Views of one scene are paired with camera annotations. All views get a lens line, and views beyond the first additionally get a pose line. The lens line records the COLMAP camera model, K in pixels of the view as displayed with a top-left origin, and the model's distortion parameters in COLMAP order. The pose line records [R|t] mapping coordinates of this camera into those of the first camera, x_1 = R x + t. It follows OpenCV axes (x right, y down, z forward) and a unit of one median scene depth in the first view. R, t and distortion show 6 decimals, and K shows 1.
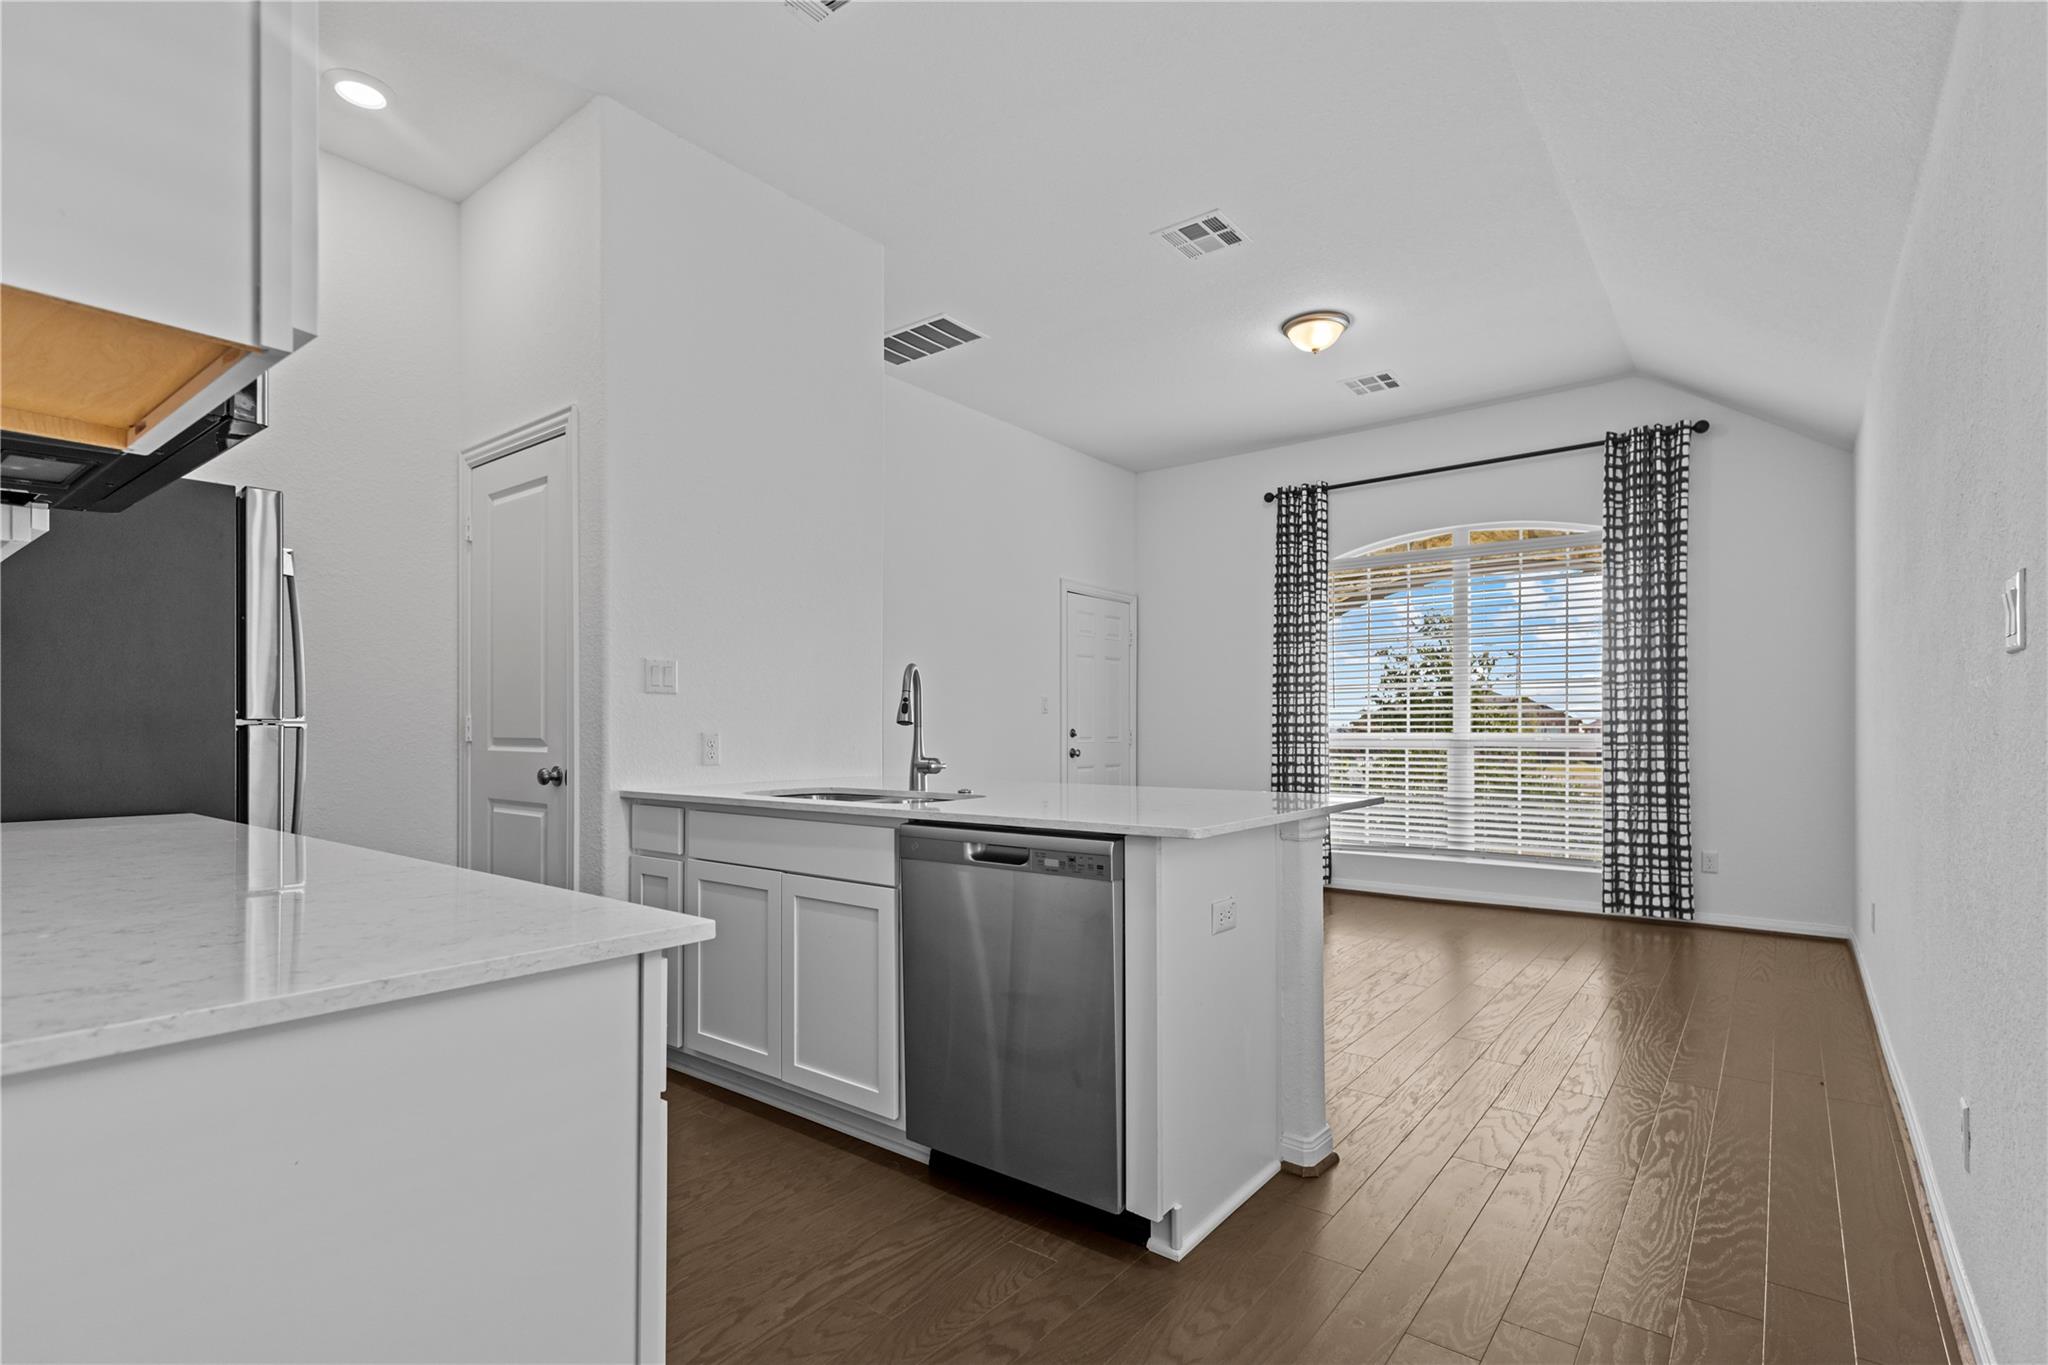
lens RADIAL K [[969.5, 0, 1023.2], [0, 969.5, 731.1], [0, 0, 1]] dist [0.002808, 0.000087]
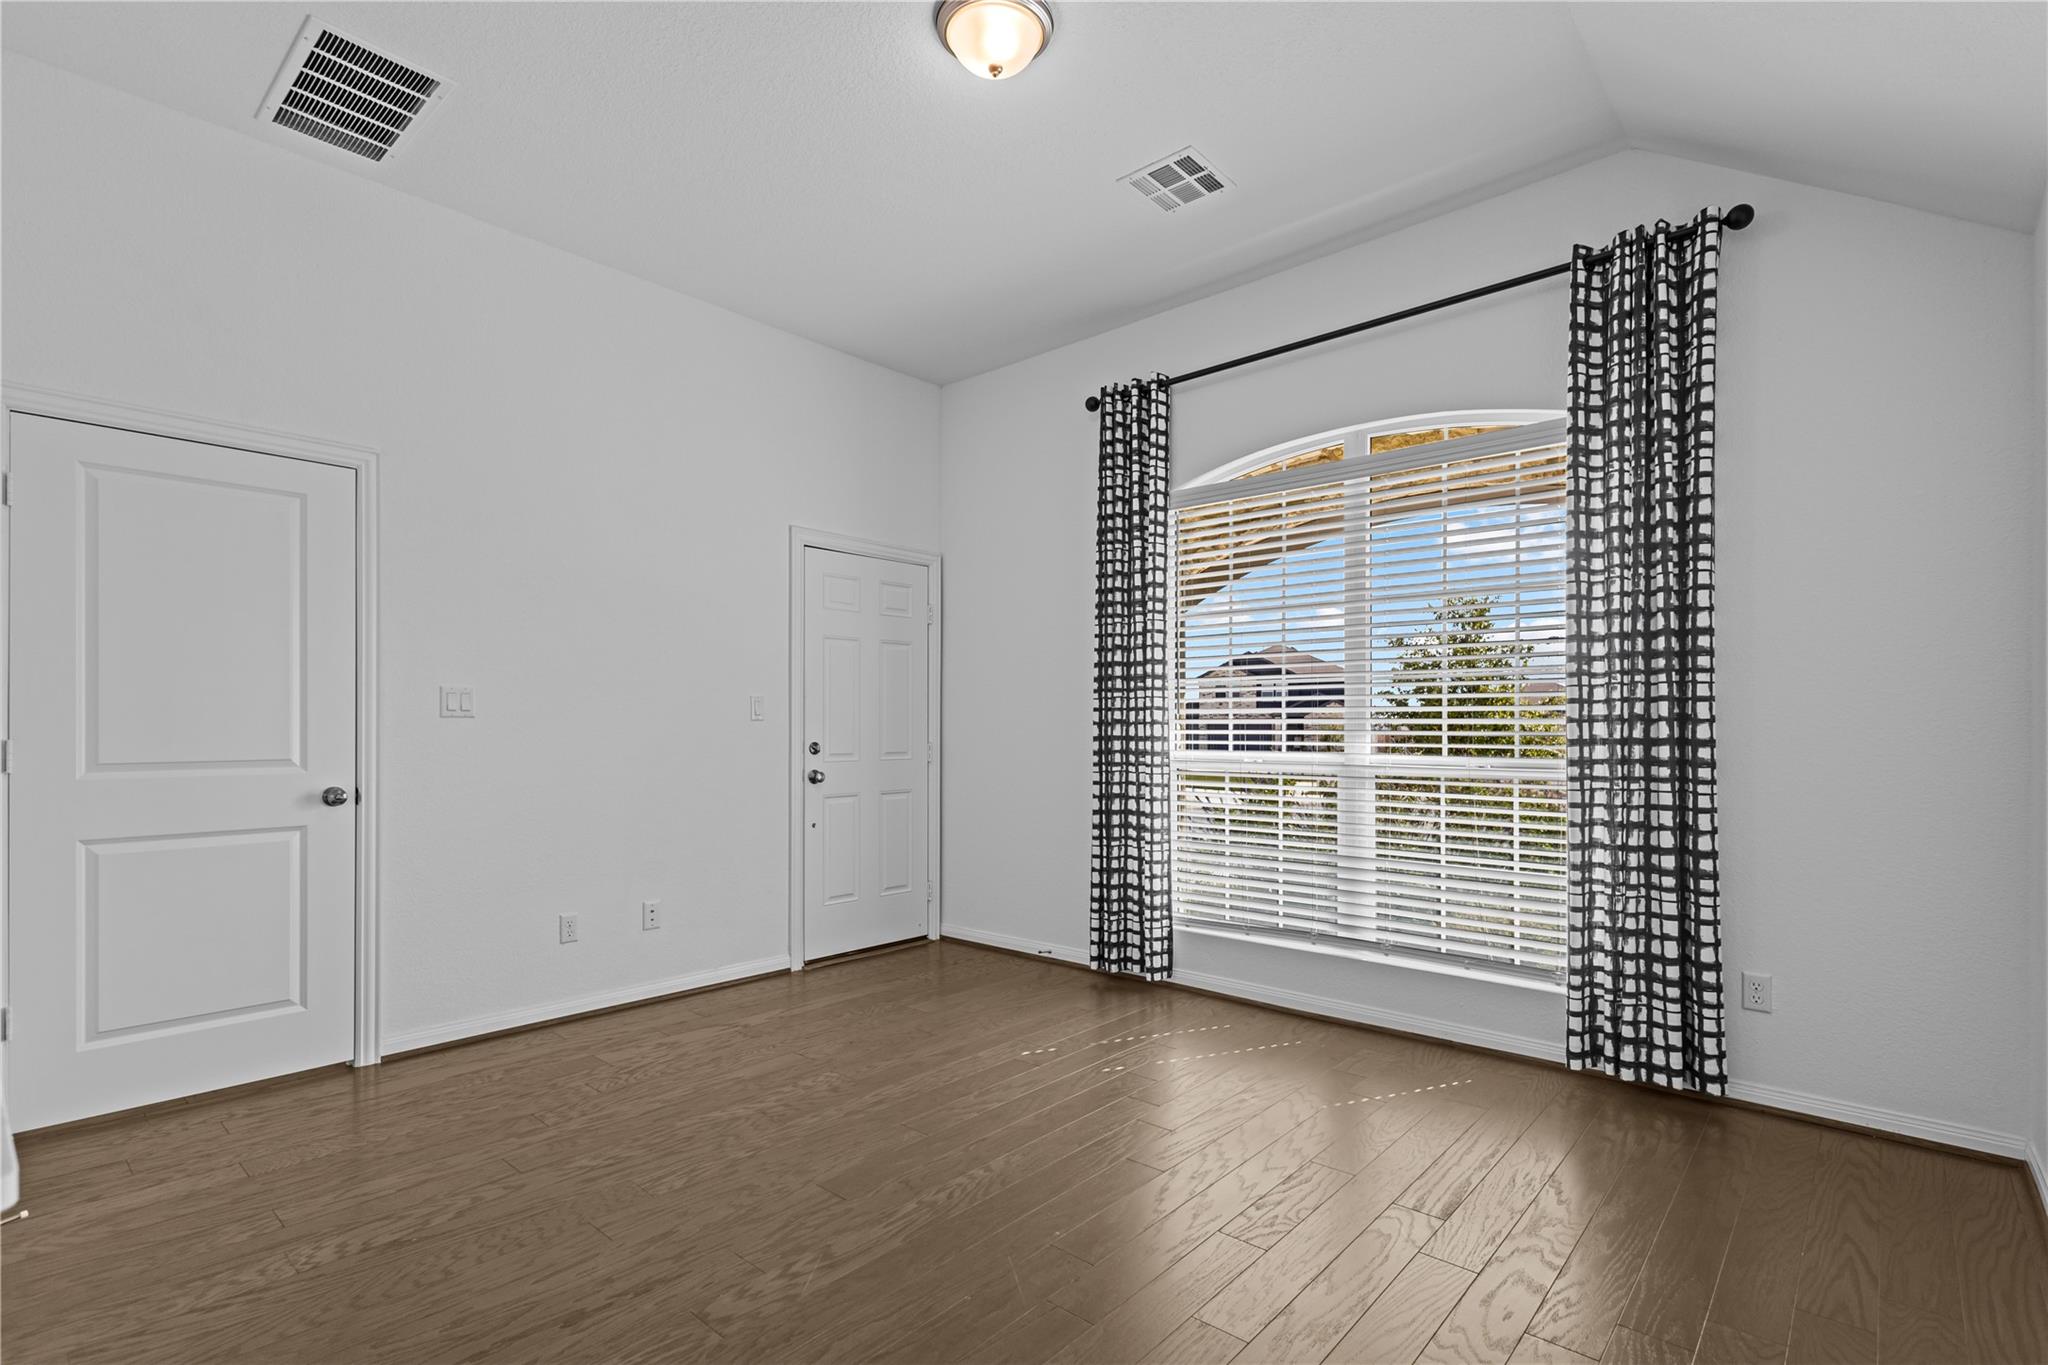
lens RADIAL K [[961.8, 0, 1022.5], [0, 961.8, 722.3], [0, 0, 1]] dist [0.004552, 0.000647]
pose [[0.997874, 0.001974, -0.065136, 0.312124], [-0.002265, 0.999988, -0.004399, -0.017685], [0.065127, 0.004537, 0.997867, 0.405045]]
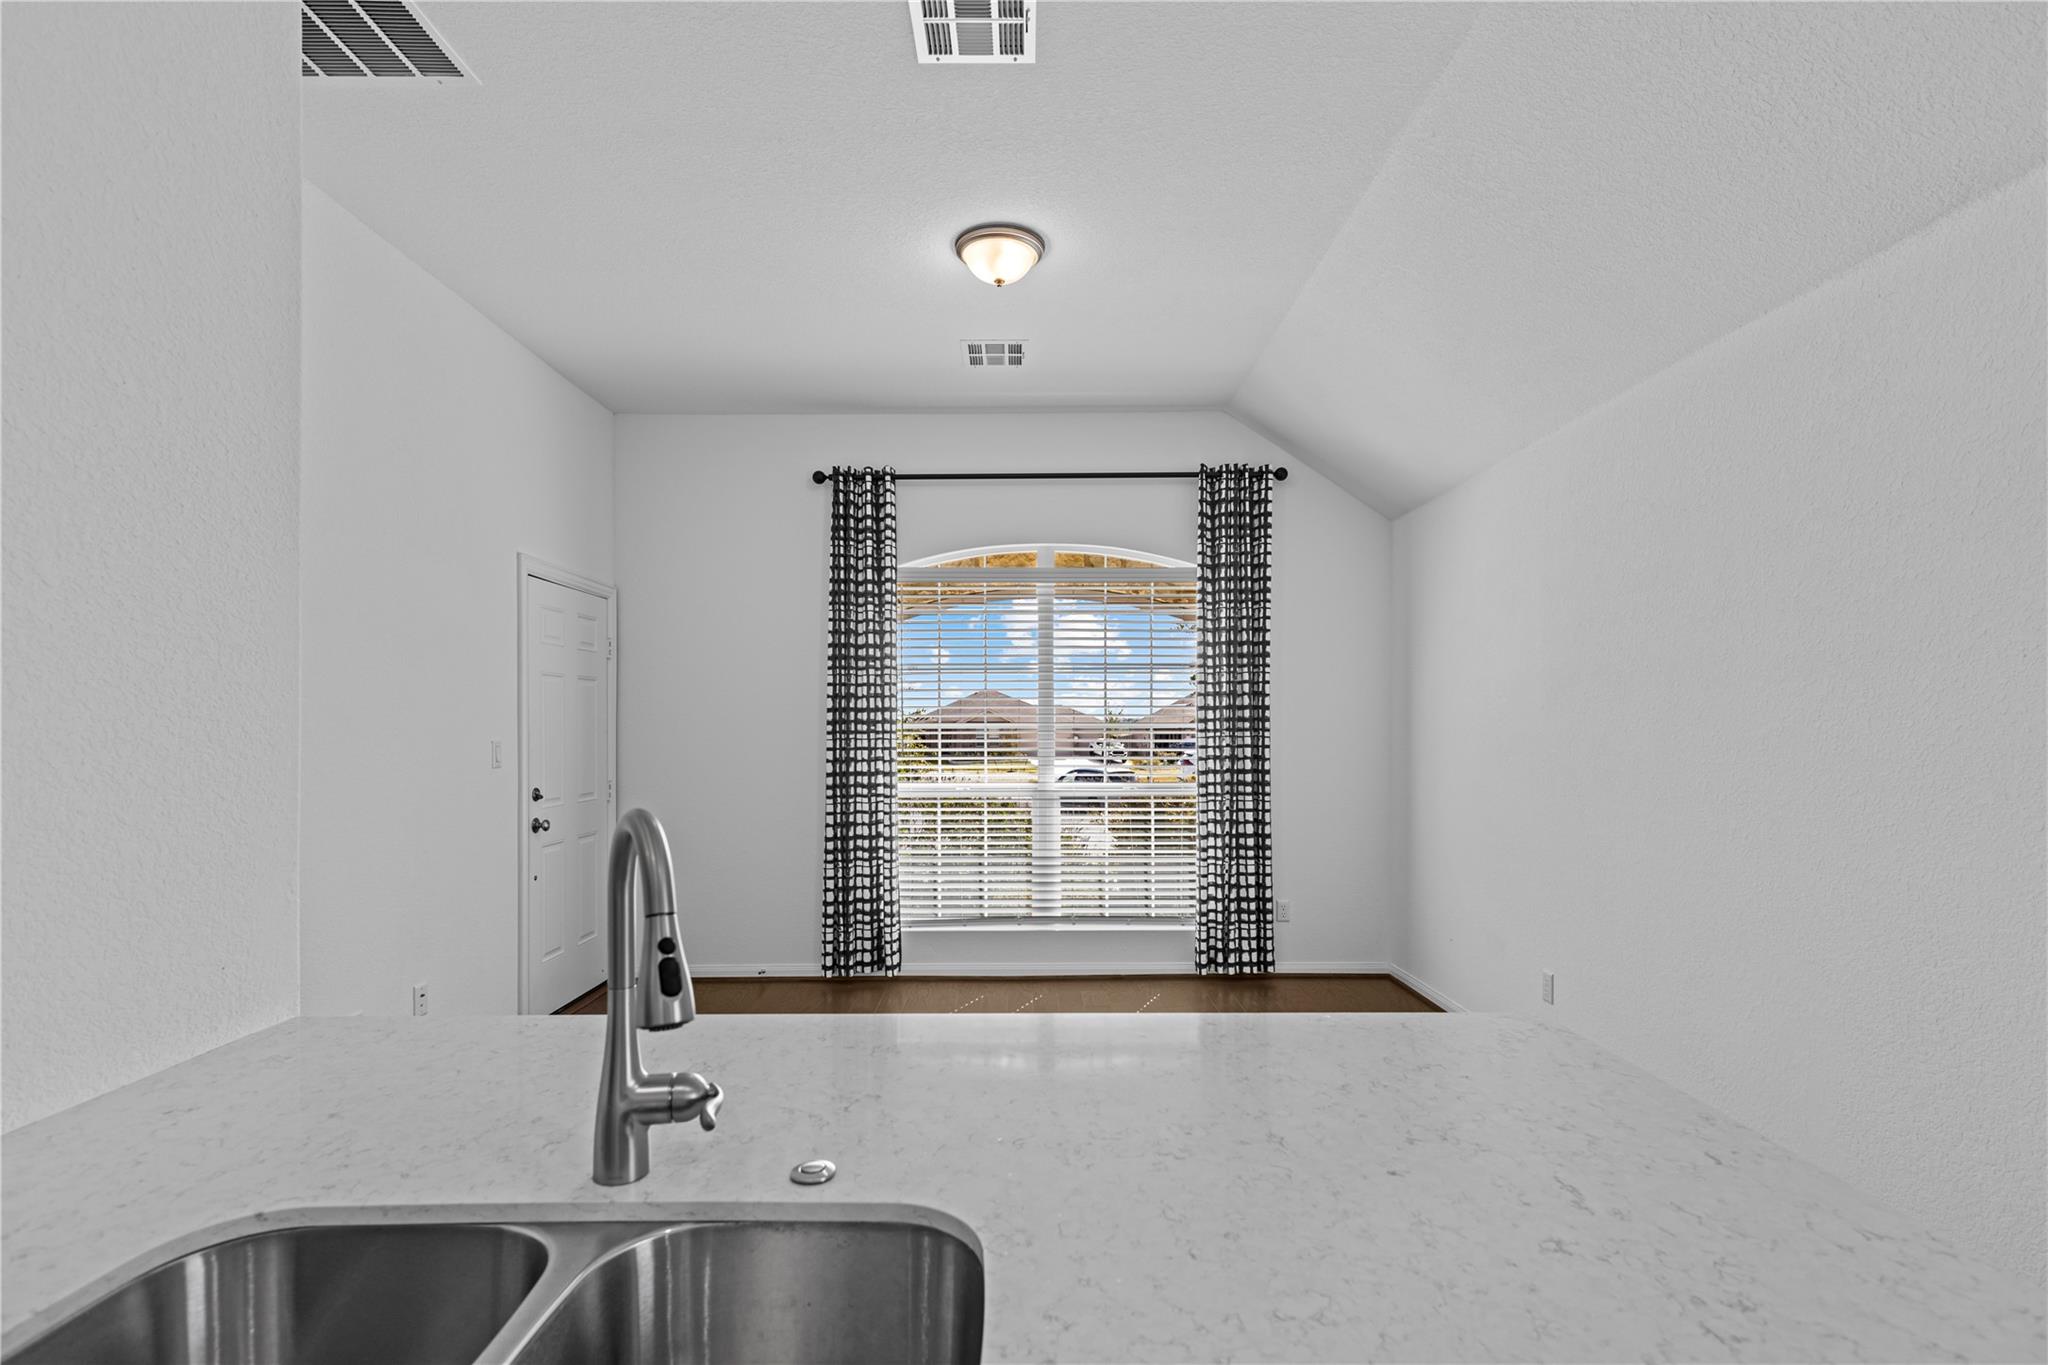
lens RADIAL K [[969.5, 0, 1023.2], [0, 969.5, 731.1], [0, 0, 1]] dist [0.002808, 0.000087]
pose [[0.787857, -0.003007, 0.615850, -0.116402], [0.001865, 0.999995, 0.002497, -0.052269], [-0.615855, -0.000819, 0.787859, 0.370445]]
